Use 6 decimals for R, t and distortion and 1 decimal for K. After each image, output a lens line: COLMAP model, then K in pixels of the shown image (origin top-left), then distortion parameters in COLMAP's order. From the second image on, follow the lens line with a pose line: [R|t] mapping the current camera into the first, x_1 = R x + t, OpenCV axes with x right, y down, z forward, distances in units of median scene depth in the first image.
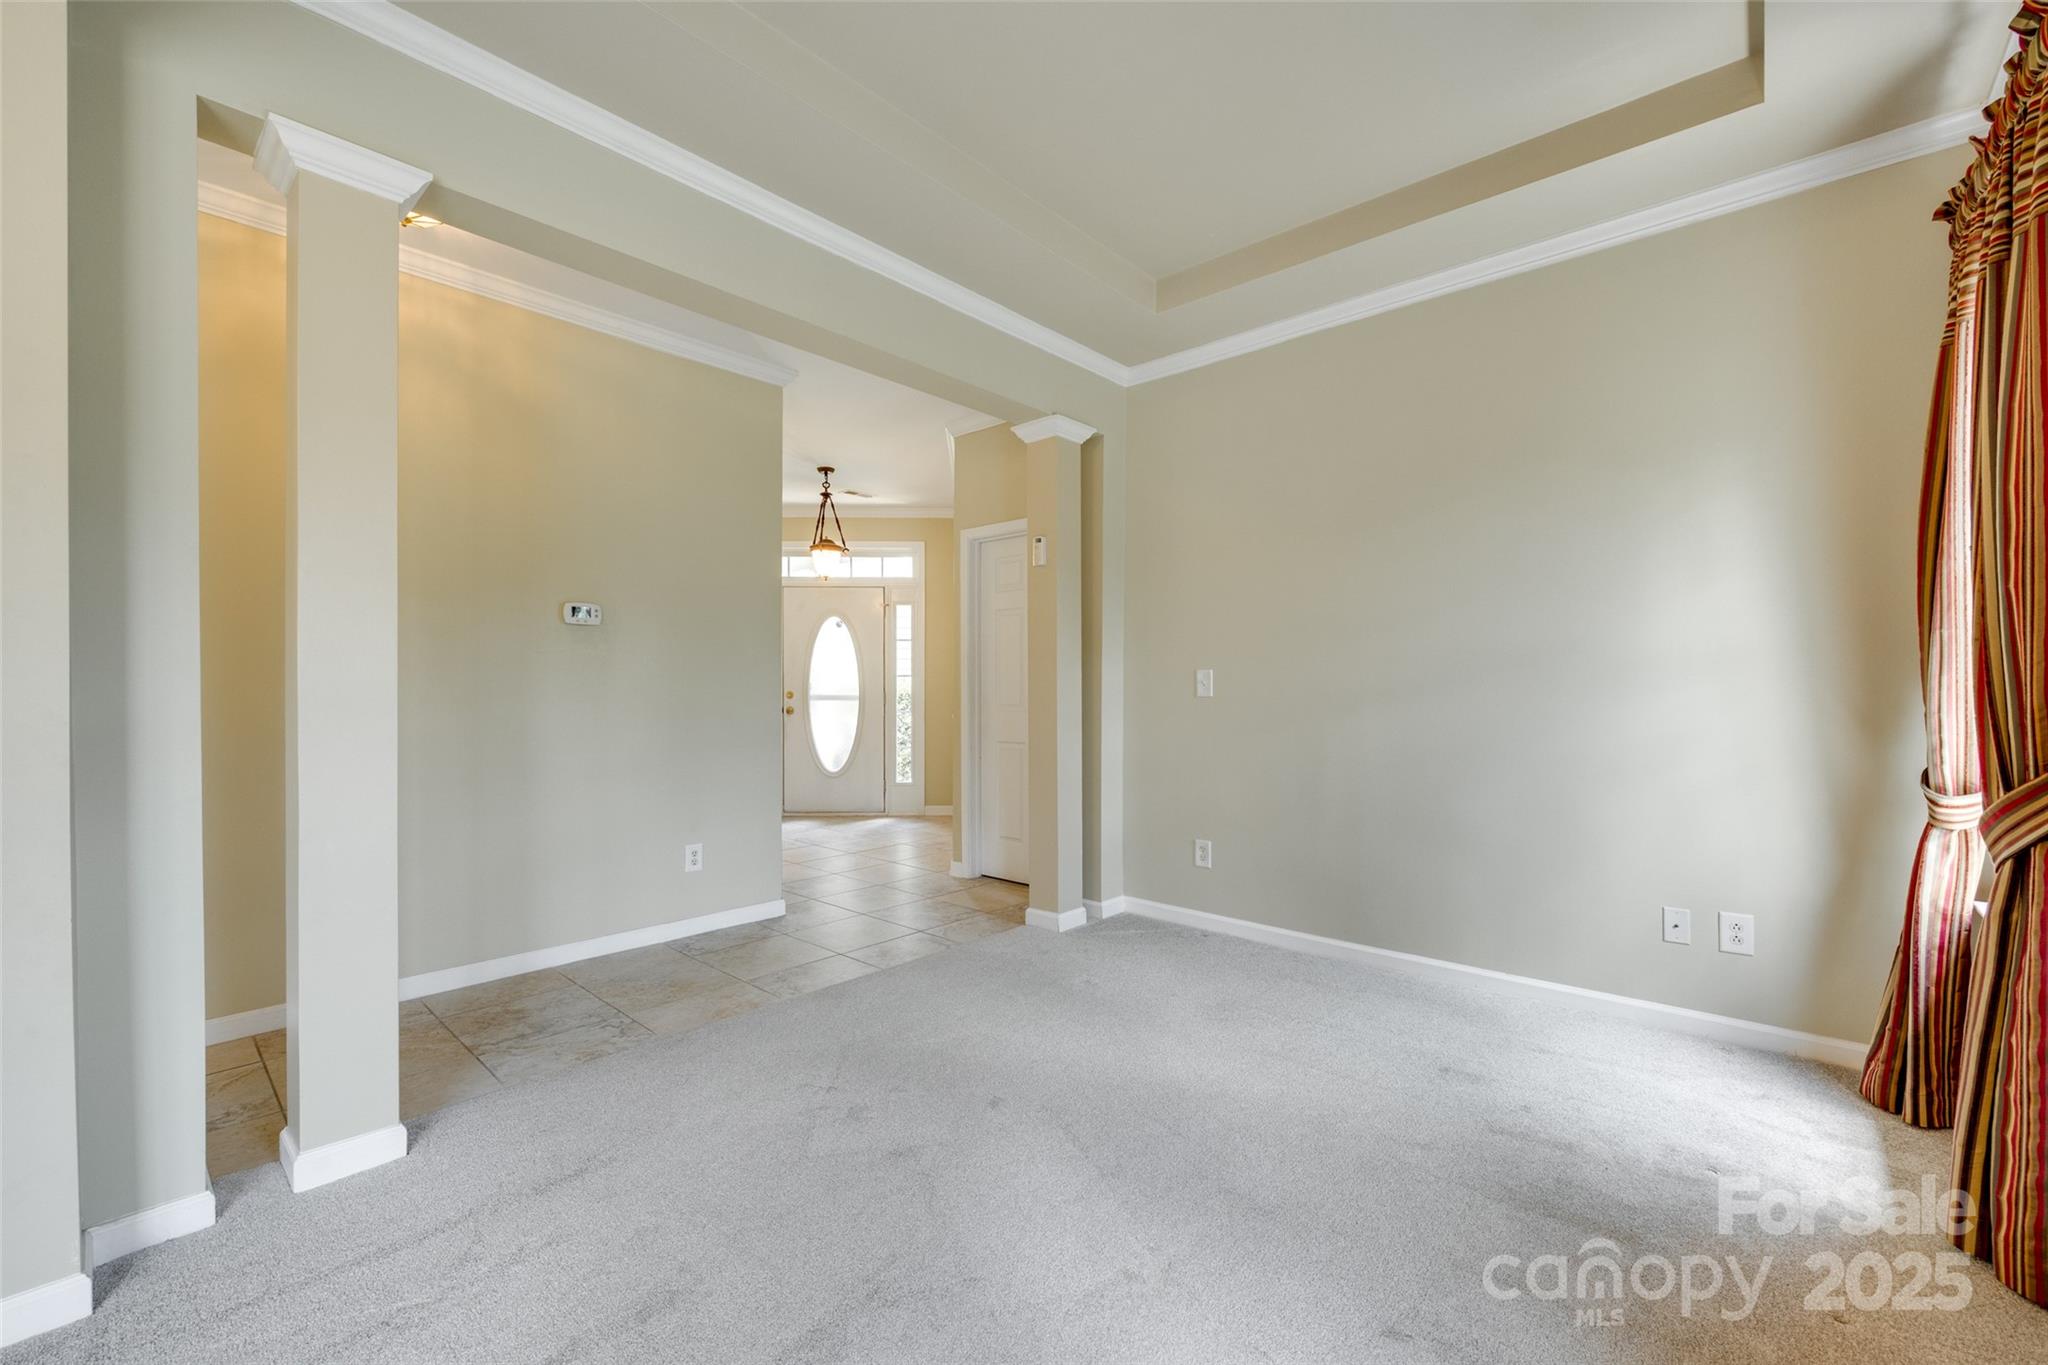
lens RADIAL K [[822.5, 0, 1028.4], [0, 822.5, 688.2], [0, 0, 1]] dist [0.000747, 0.000056]
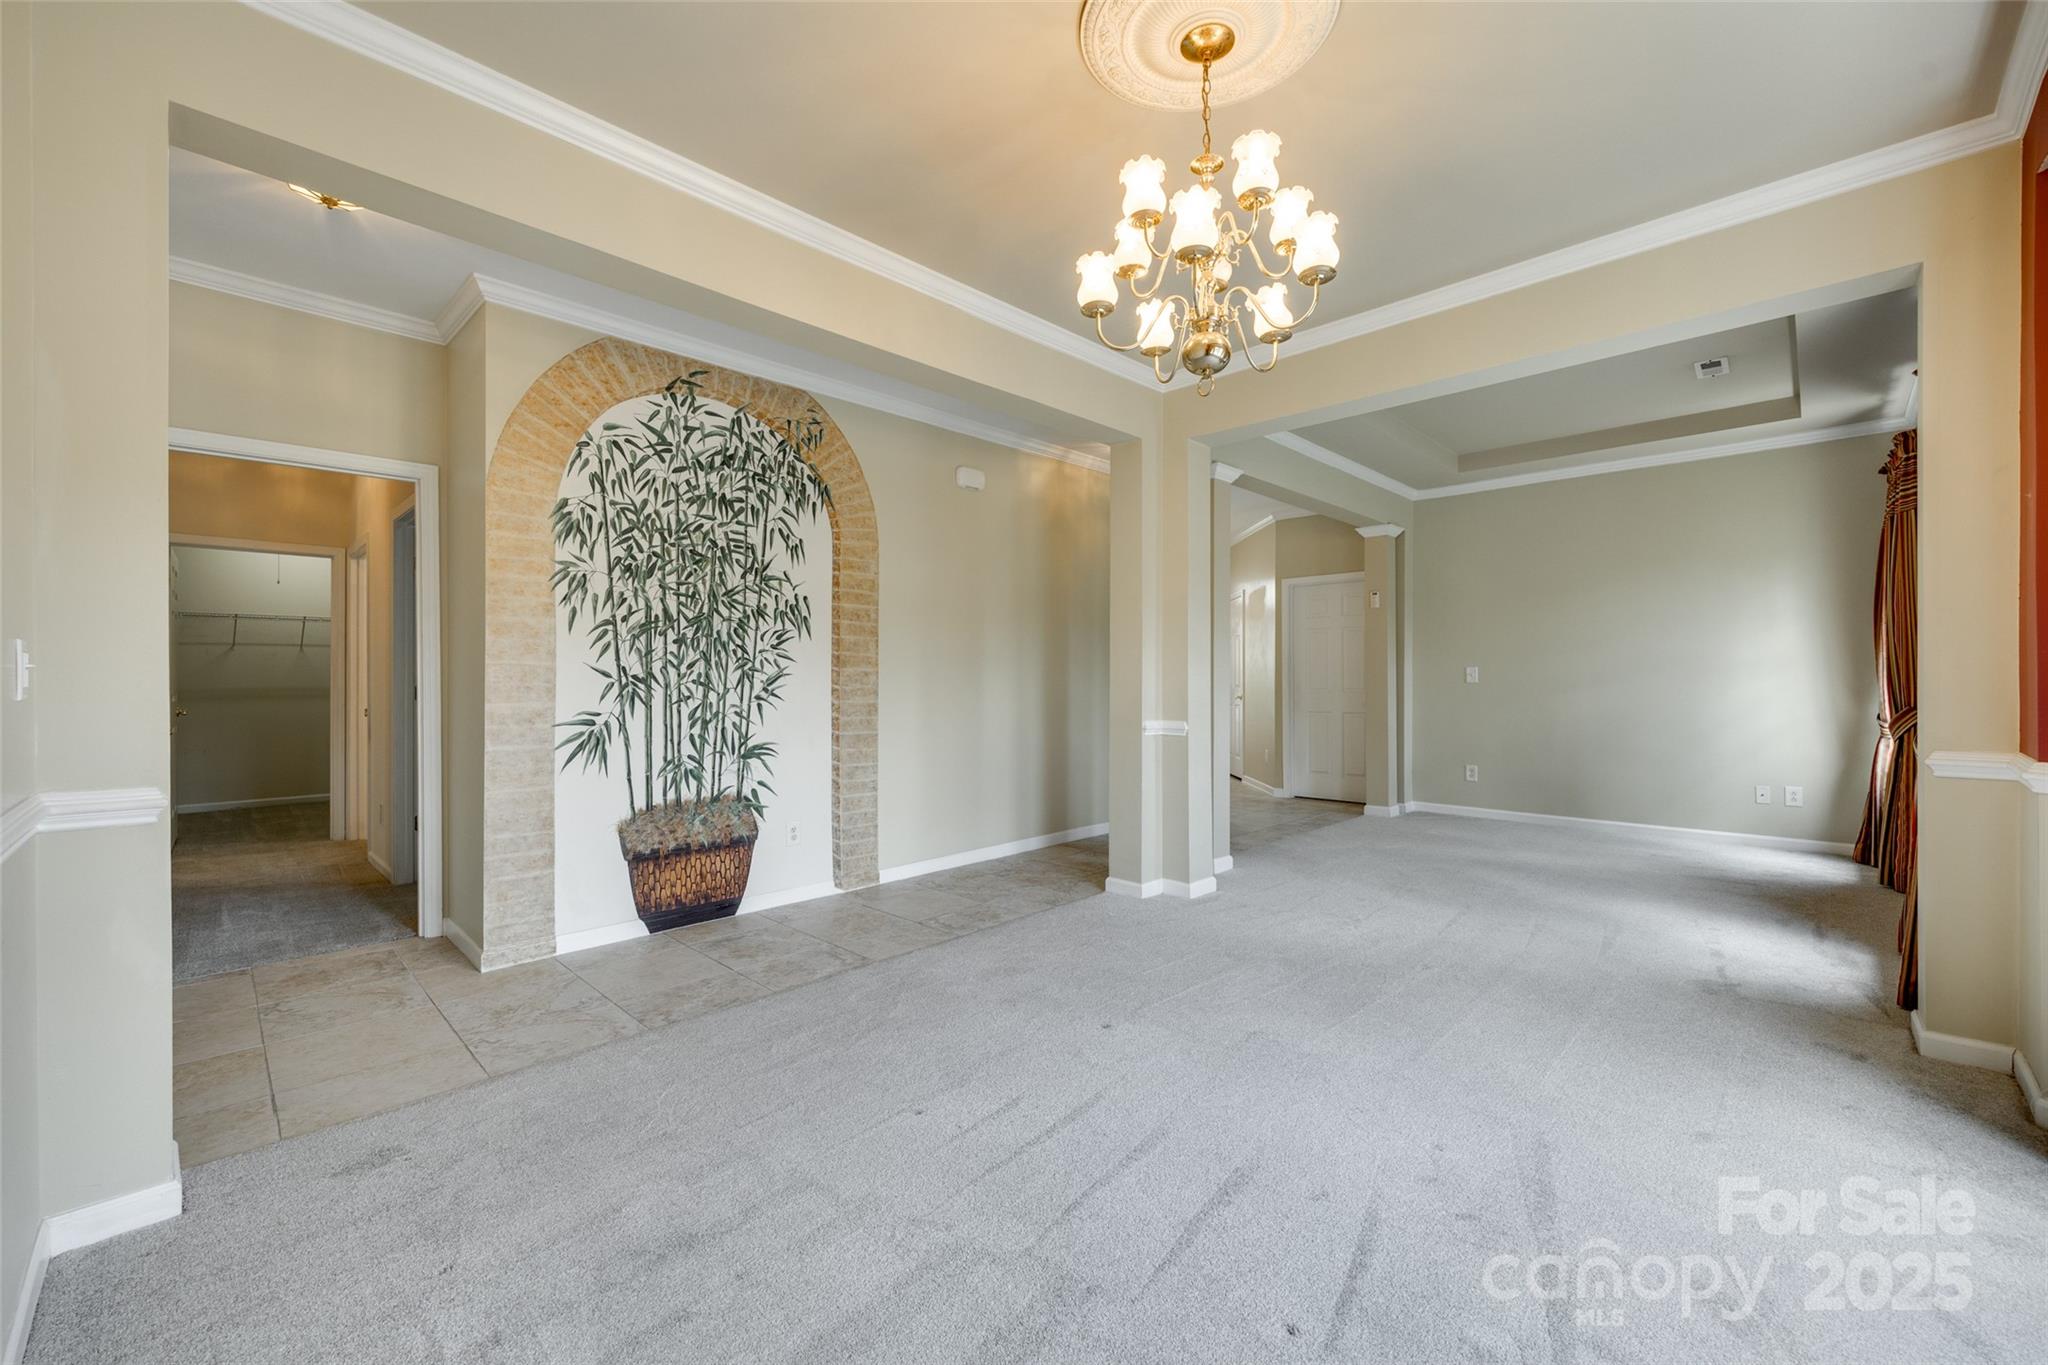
lens RADIAL K [[809.6, 0, 987.8], [0, 809.6, 669.2], [0, 0, 1]] dist [-0.017925, -0.000227]
pose [[0.997515, -0.002264, -0.070414, -0.686213], [0.001516, 0.999942, -0.010672, -0.001792], [0.070434, 0.010539, 0.997461, -0.765846]]
